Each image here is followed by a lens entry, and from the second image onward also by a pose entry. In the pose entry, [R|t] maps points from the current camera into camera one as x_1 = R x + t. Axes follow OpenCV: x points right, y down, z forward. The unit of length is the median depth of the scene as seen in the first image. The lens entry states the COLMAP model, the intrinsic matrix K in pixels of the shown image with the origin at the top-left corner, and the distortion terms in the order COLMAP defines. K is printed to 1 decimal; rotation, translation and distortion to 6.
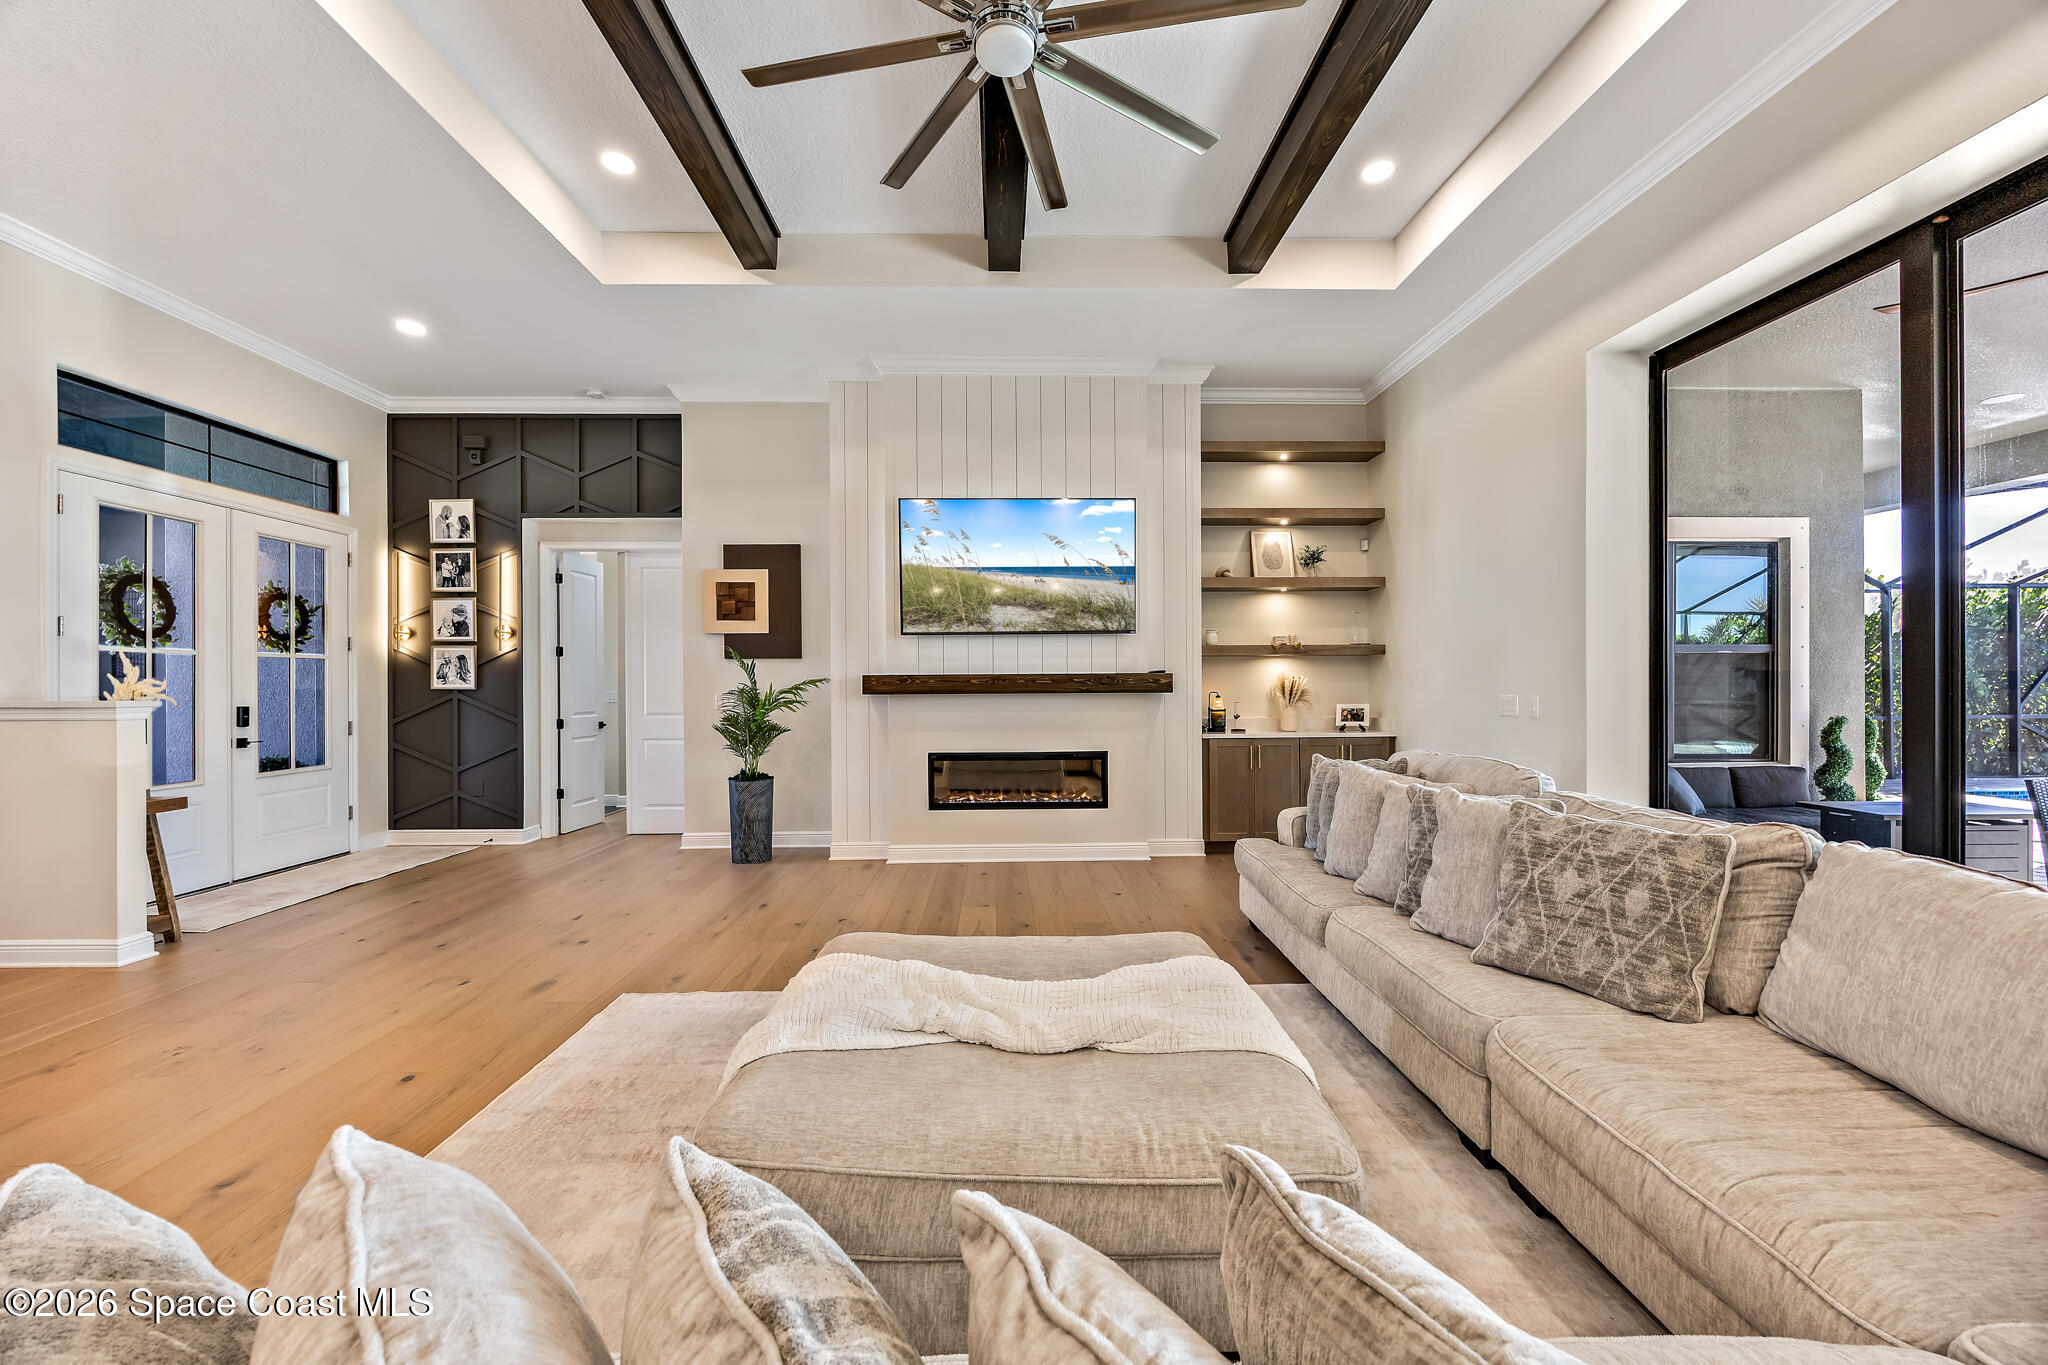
lens RADIAL K [[783.0, 0, 1022.4], [0, 783.0, 673.8], [0, 0, 1]] dist [-0.001711, -0.000217]
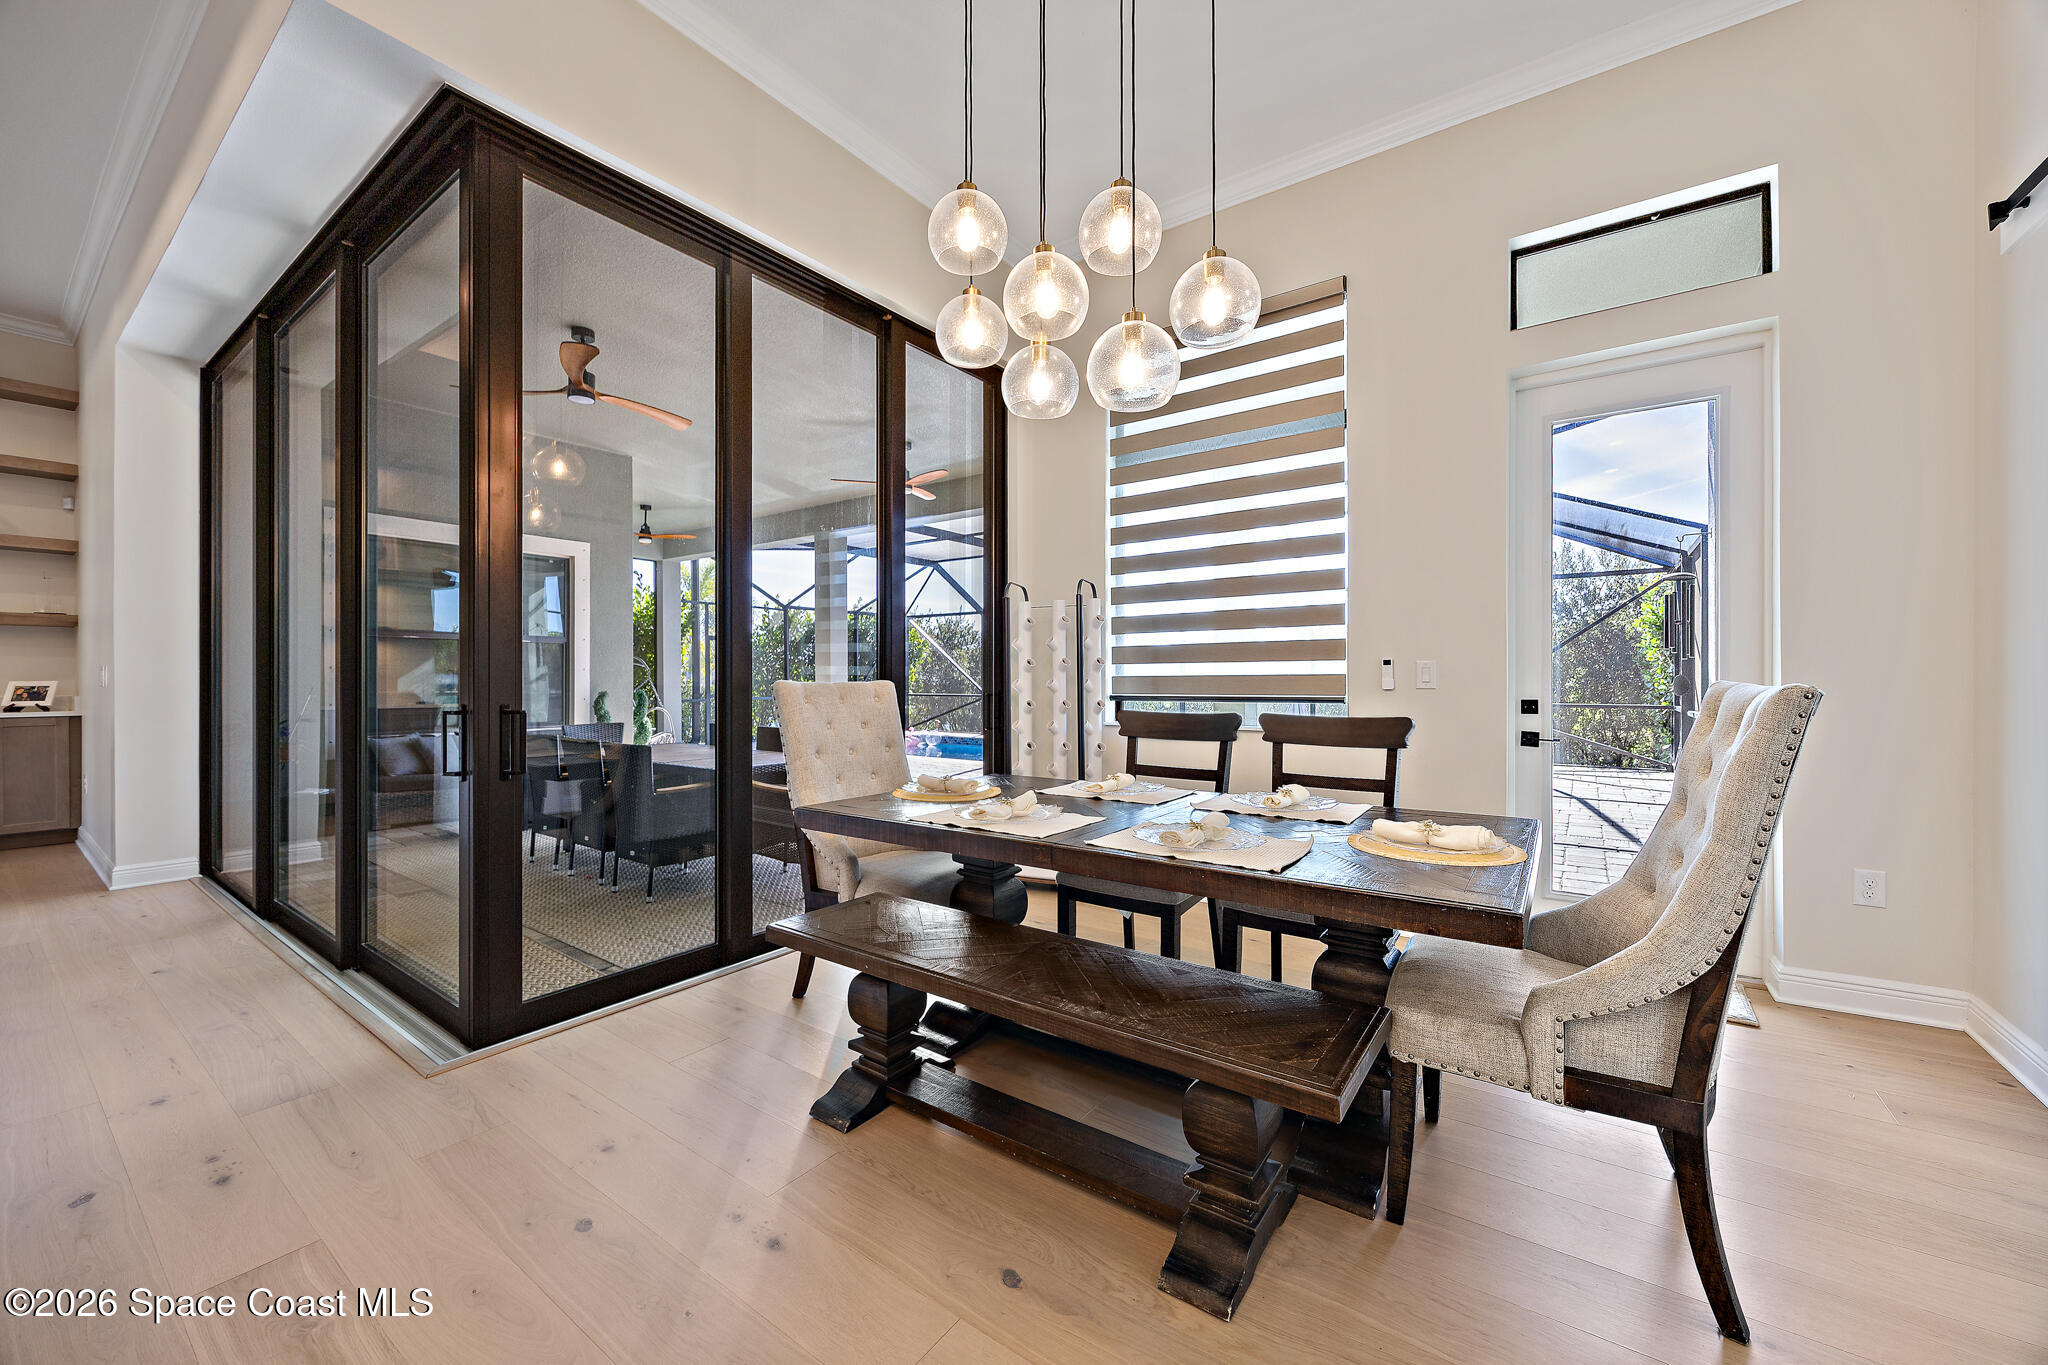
lens RADIAL K [[783.0, 0, 1021.2], [0, 783.0, 693.0], [0, 0, 1]] dist [-0.001711, -0.000217]
pose [[0.606409, -0.010797, 0.795080, 0.397430], [0.004434, 0.999938, 0.010197, 0.048086], [-0.795141, -0.002658, 0.606419, -0.415265]]
